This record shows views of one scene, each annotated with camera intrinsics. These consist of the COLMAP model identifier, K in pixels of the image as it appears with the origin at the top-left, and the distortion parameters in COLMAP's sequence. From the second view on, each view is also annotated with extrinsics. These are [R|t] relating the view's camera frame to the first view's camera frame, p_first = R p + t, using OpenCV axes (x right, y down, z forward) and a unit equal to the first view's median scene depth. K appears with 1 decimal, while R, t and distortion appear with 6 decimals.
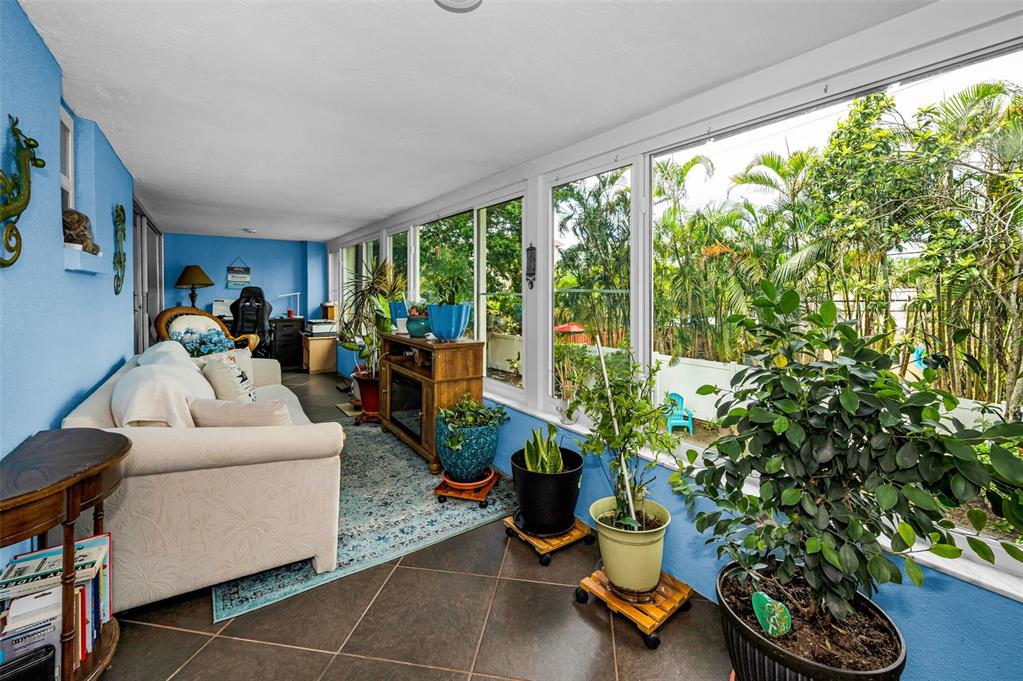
lens RADIAL K [[418.6, 0, 517.3], [0, 418.6, 294.0], [0, 0, 1]] dist [0.004214, -0.000314]
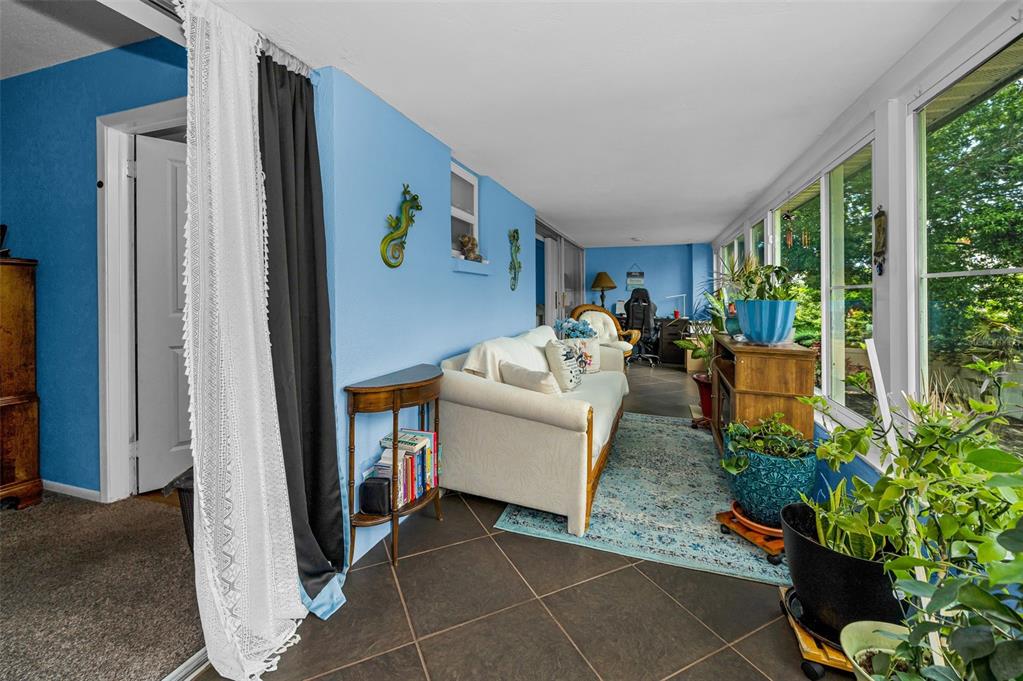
lens RADIAL K [[418.6, 0, 507.8], [0, 418.6, 297.3], [0, 0, 1]] dist [0.004214, -0.000314]
pose [[0.580543, 0.003406, -0.814222, 0.331926], [-0.006803, 0.999977, -0.000667, 0.038309], [0.814201, 0.005926, 0.580553, 0.207864]]
